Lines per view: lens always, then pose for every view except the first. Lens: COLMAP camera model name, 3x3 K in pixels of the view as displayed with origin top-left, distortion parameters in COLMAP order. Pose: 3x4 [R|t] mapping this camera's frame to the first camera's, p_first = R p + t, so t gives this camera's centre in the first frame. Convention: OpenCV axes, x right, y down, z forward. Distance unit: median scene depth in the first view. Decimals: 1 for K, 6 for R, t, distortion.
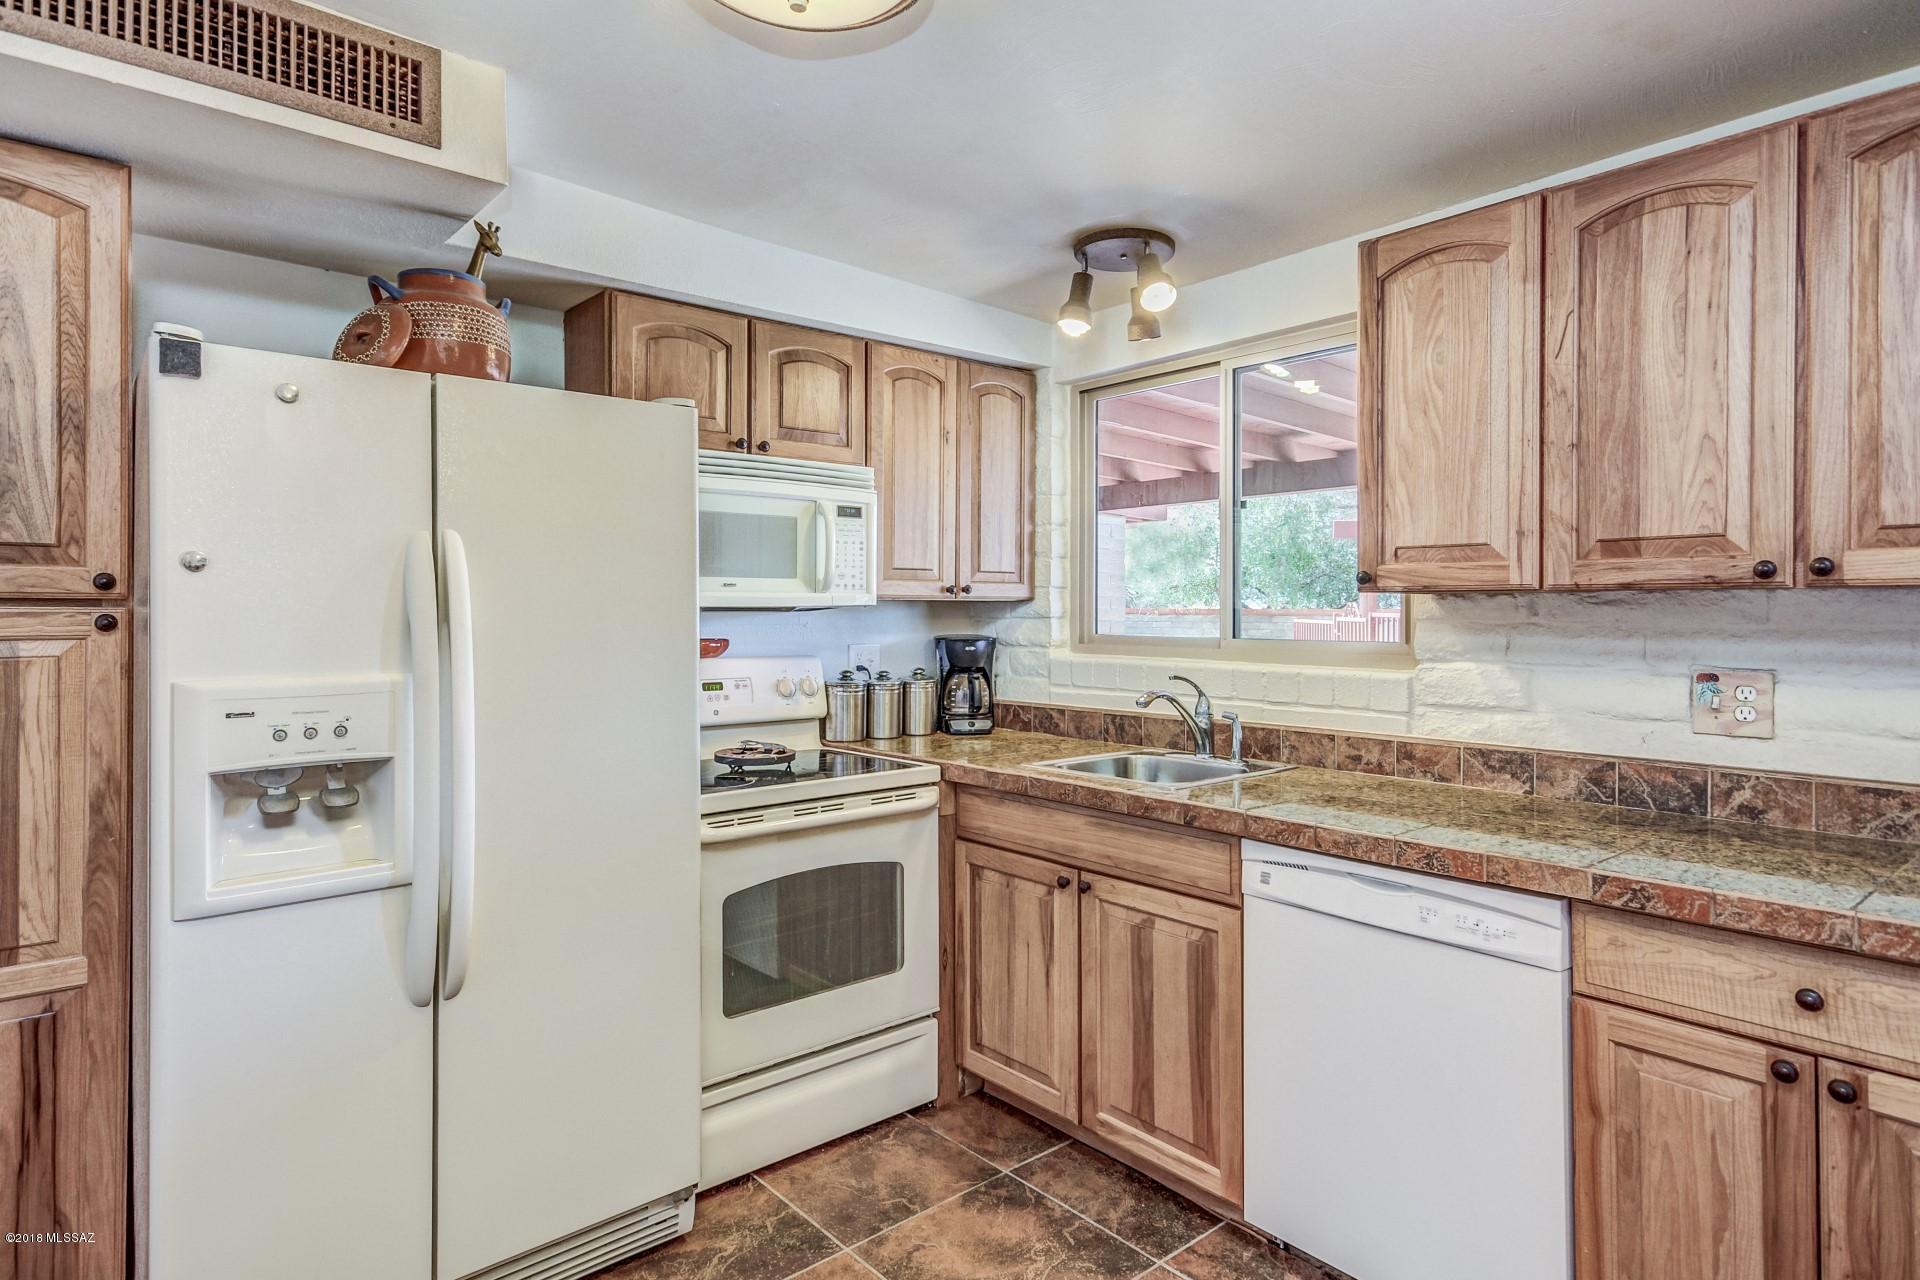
lens RADIAL K [[1063.2, 0, 952.1], [0, 1063.2, 624.7], [0, 0, 1]] dist [0.014724, 0.002726]
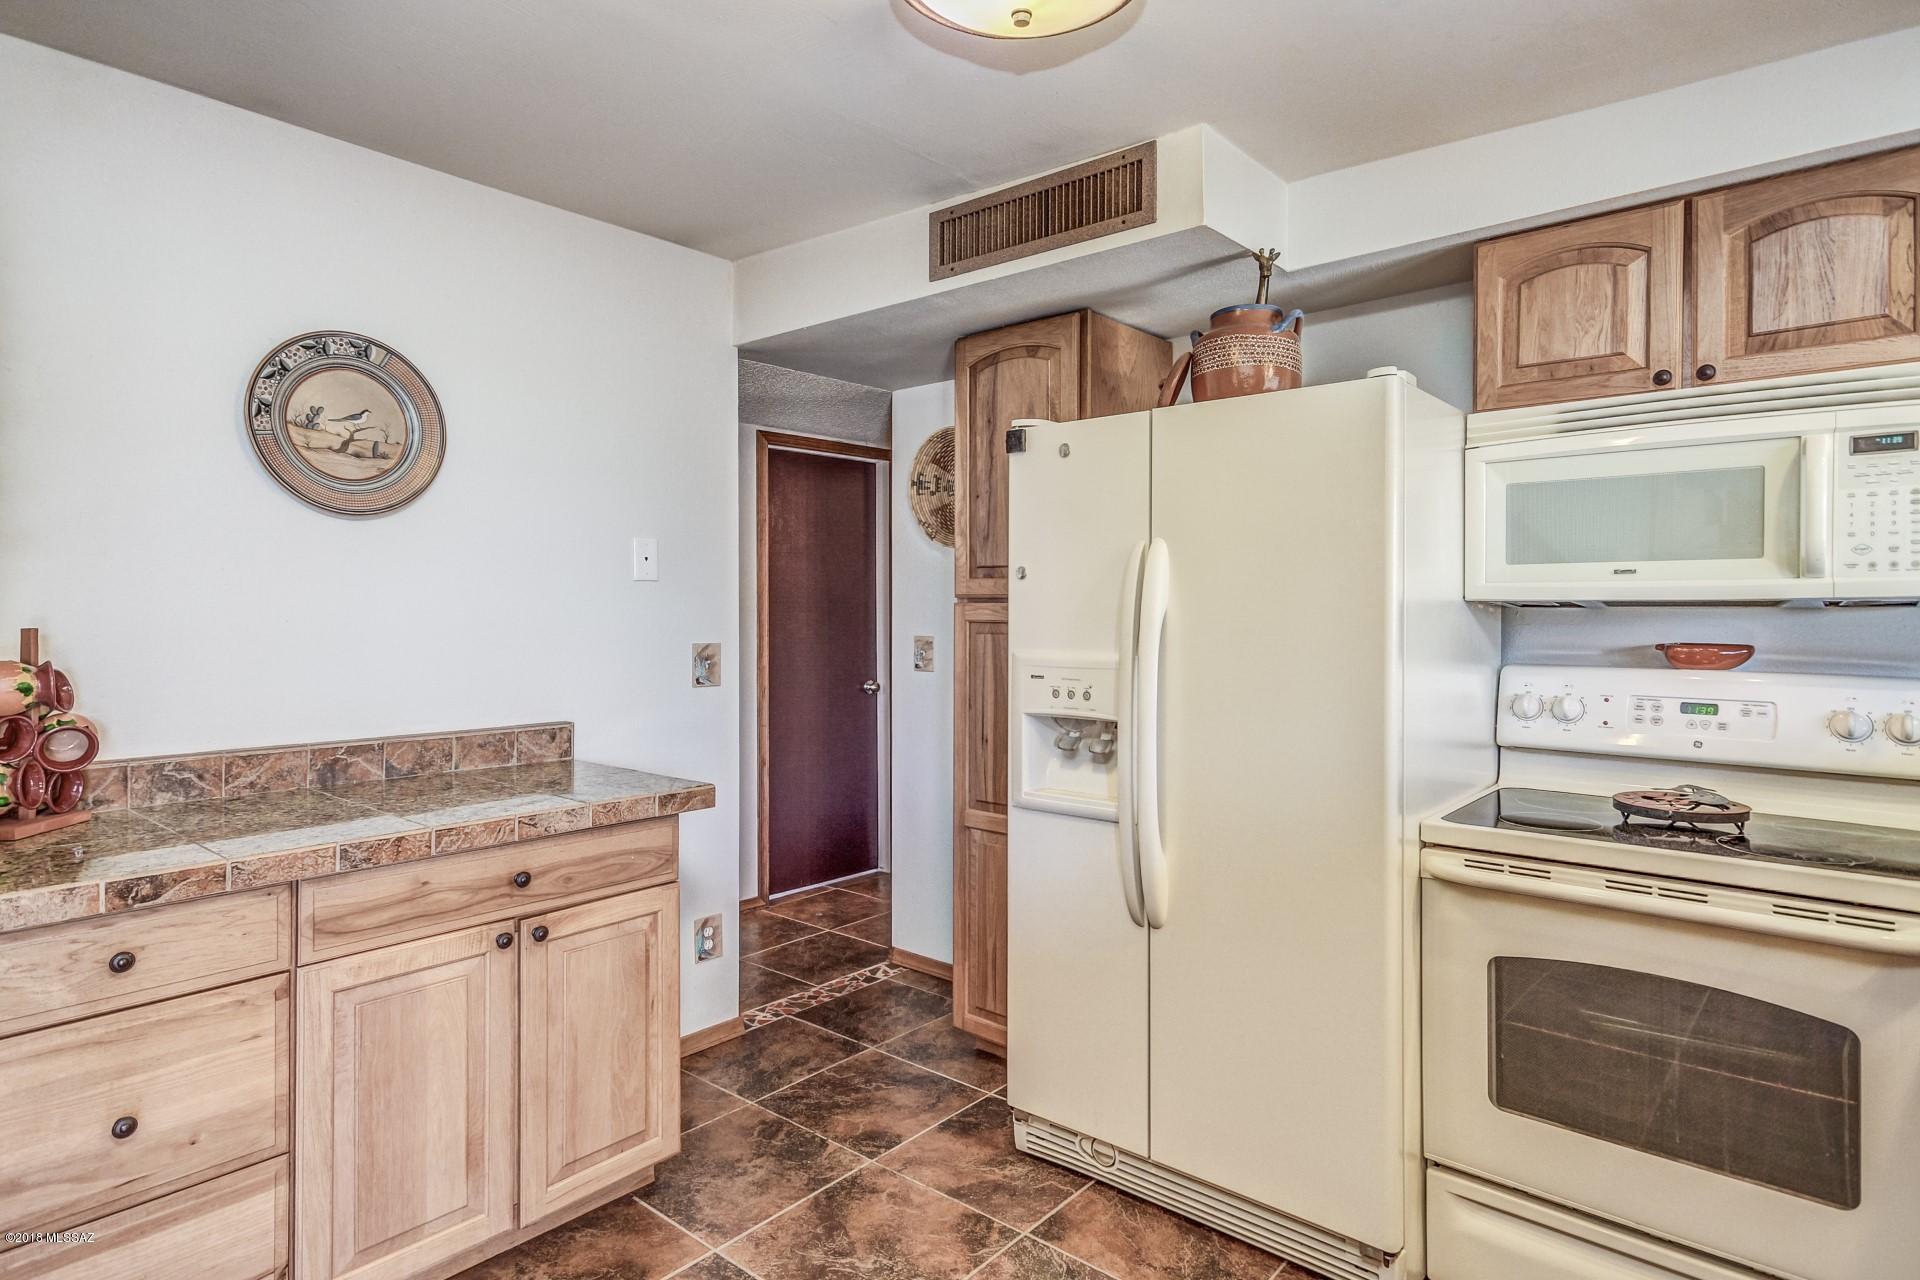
lens RADIAL K [[1063.2, 0, 950.2], [0, 1063.2, 625.7], [0, 0, 1]] dist [0.014724, 0.002726]
pose [[0.148732, 0.019885, -0.988678, 0.525161], [-0.012612, 0.999755, 0.018210, -0.007490], [0.988797, 0.009761, 0.148946, 0.459851]]
